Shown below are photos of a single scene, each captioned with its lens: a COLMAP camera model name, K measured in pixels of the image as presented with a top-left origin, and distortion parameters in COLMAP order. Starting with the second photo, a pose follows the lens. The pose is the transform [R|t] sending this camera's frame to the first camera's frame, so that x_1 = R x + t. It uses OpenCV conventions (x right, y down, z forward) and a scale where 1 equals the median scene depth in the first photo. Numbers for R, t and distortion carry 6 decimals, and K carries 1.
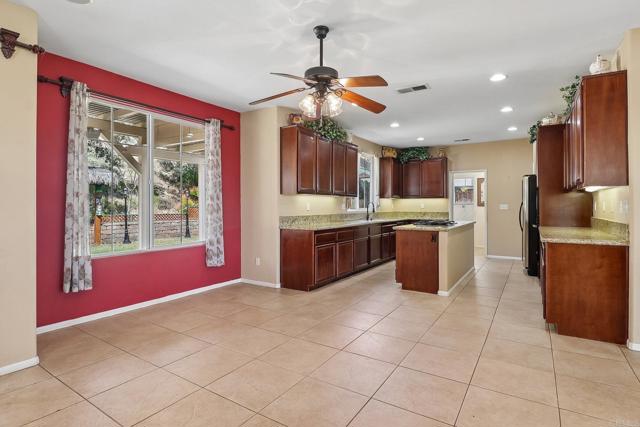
lens RADIAL K [[324.7, 0, 320.3], [0, 324.7, 206.9], [0, 0, 1]] dist [0.001980, -0.011283]
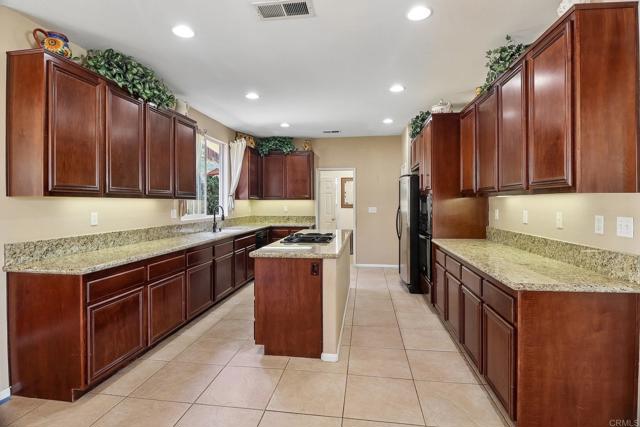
lens RADIAL K [[324.7, 0, 319.8], [0, 324.7, 202.4], [0, 0, 1]] dist [0.001980, -0.011283]
pose [[0.908663, -0.000113, 0.417531, 0.086931], [0.003454, 0.999968, -0.007247, -0.024338], [-0.417516, 0.008027, 0.908634, 0.380723]]
